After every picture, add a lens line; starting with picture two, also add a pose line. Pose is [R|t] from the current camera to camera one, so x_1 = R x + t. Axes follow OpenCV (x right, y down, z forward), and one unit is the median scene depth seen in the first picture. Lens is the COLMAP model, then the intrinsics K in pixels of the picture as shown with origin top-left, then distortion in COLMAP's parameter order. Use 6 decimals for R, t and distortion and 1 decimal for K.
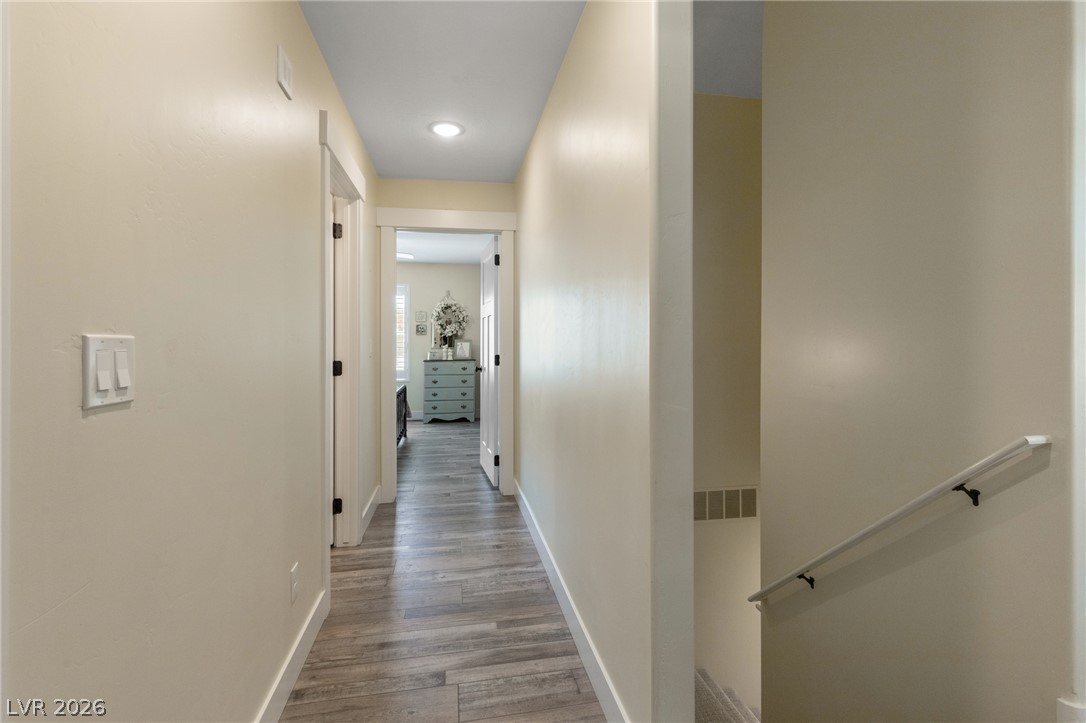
lens RADIAL K [[496.3, 0, 543.0], [0, 496.3, 361.5], [0, 0, 1]] dist [0.000548, 0.000354]
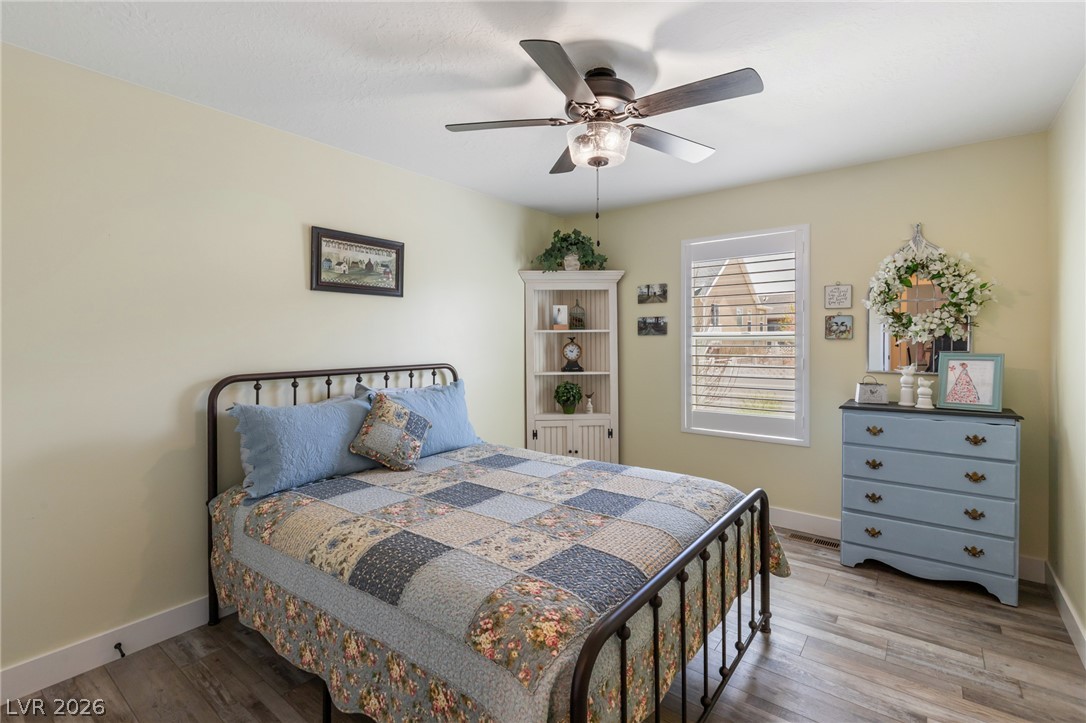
lens RADIAL K [[493.2, 0, 547.2], [0, 493.2, 332.5], [0, 0, 1]] dist [0.001235, 0.000126]
pose [[0.666691, -0.010020, -0.745267, -0.100802], [-0.027395, 0.998905, -0.037936, -0.037856], [0.744830, 0.045708, 0.665686, 0.548865]]
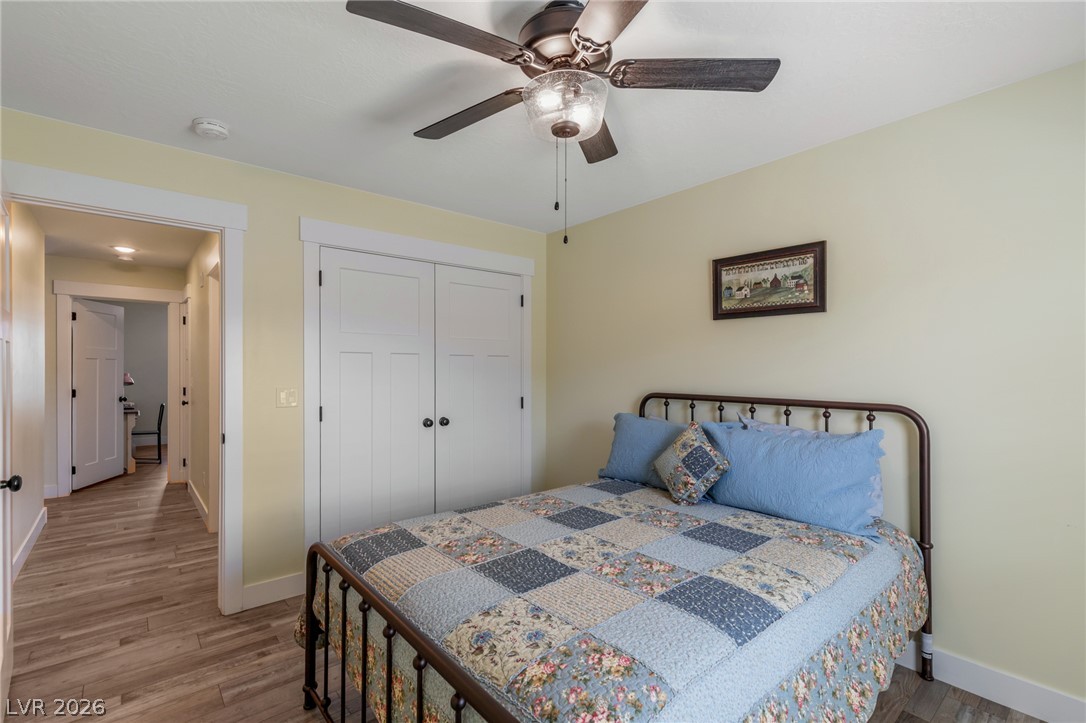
lens RADIAL K [[496.3, 0, 543.0], [0, 496.3, 361.5], [0, 0, 1]] dist [0.000548, 0.000354]
pose [[-0.870277, -0.004670, -0.492540, -0.169413], [-0.020317, 0.999444, 0.026422, -0.051366], [0.492143, 0.033001, -0.869889, 0.889500]]
